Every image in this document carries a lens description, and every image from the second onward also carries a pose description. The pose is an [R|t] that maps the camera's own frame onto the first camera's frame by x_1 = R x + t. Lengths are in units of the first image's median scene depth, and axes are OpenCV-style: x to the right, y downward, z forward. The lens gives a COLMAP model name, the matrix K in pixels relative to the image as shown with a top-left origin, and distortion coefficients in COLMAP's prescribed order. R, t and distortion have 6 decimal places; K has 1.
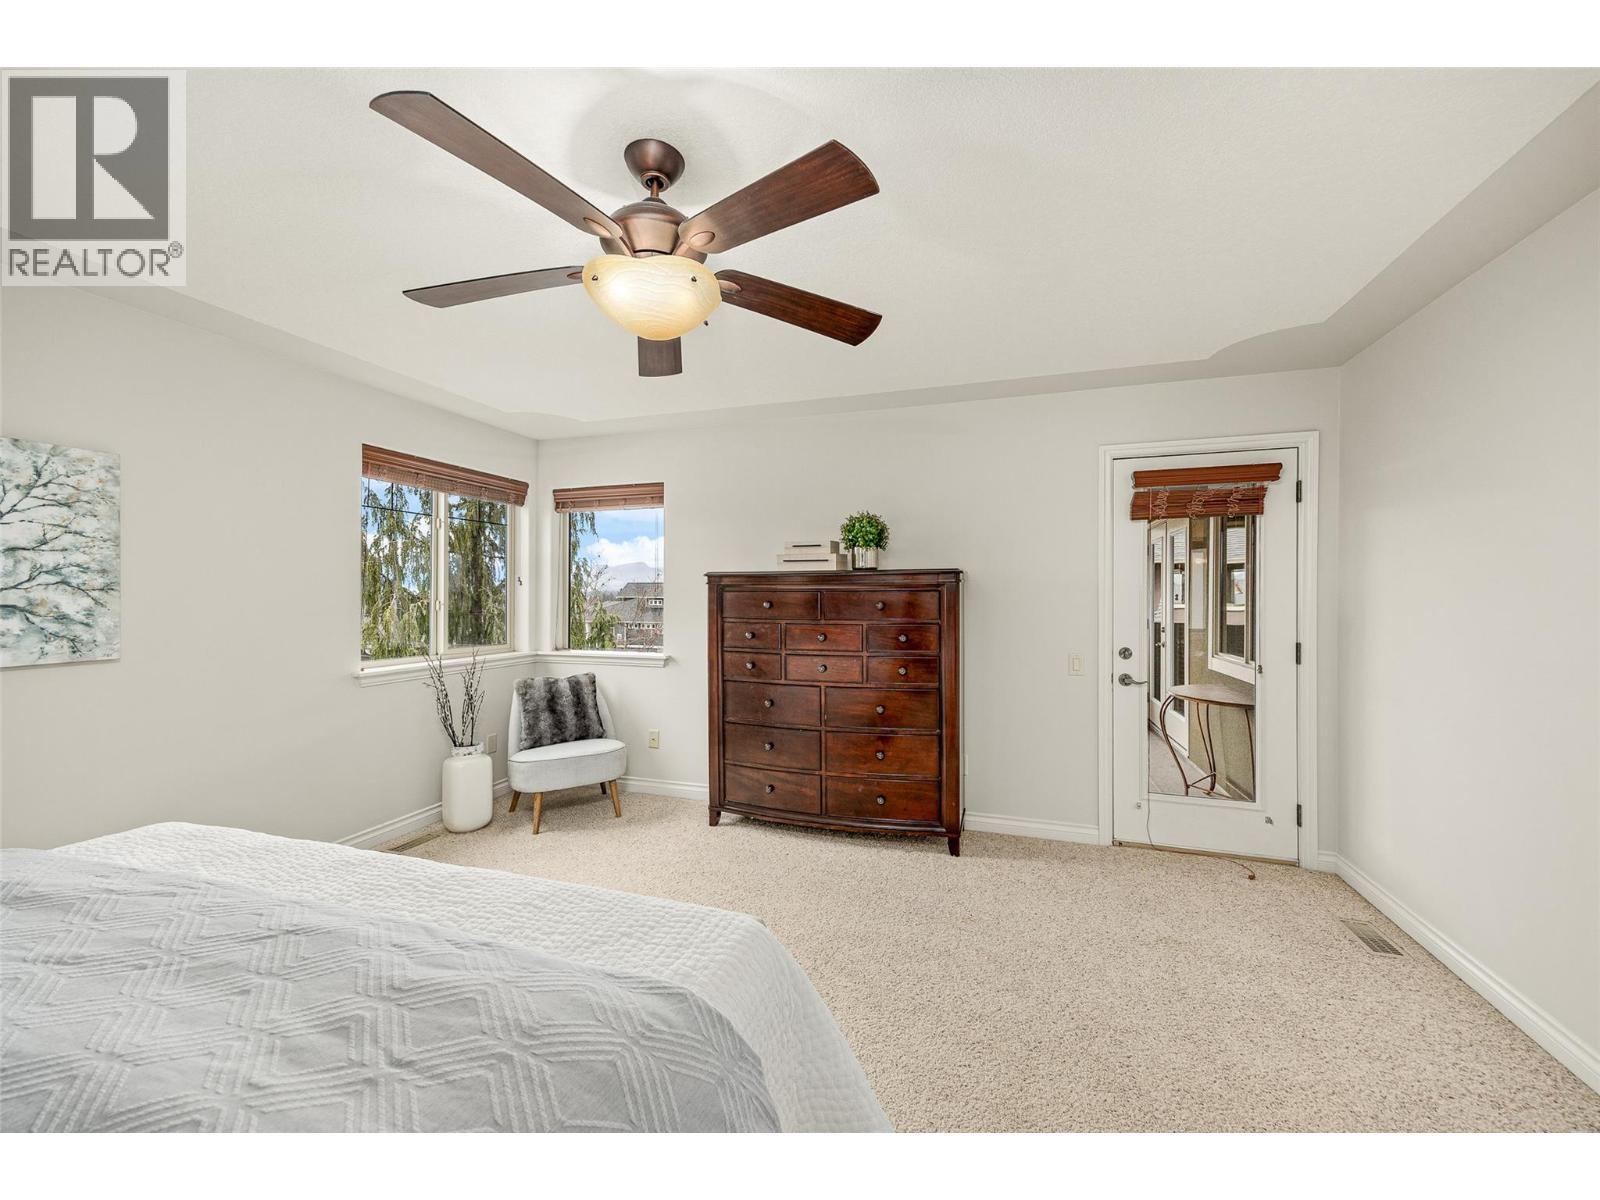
lens RADIAL K [[632.3, 0, 802.6], [0, 632.3, 607.1], [0, 0, 1]] dist [0.017072, 0.000060]
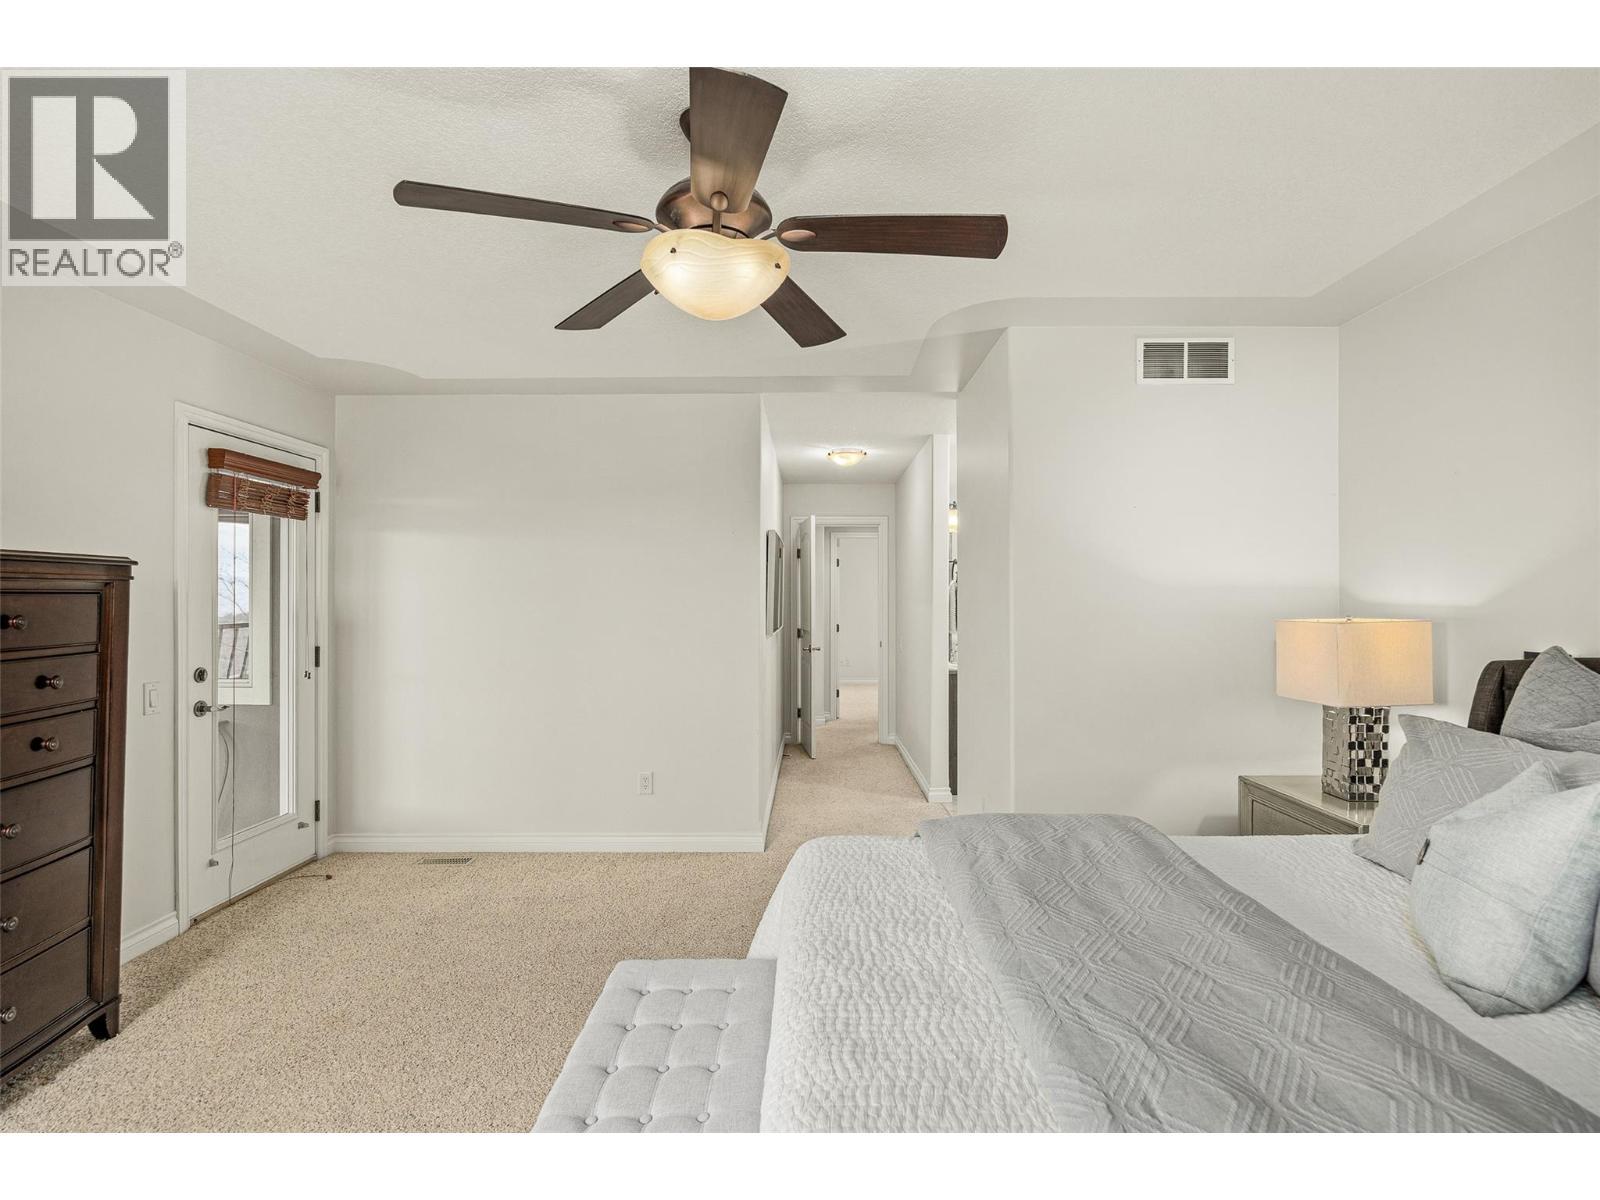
lens RADIAL K [[794.5, 0, 799.9], [0, 794.5, 599.7], [0, 0, 1]] dist [-0.002435, -0.000723]
pose [[-0.318032, -0.000277, 0.948080, -2.186725], [0.016756, 0.999842, 0.005913, -0.044518], [-0.947932, 0.017767, -0.317977, 2.013101]]
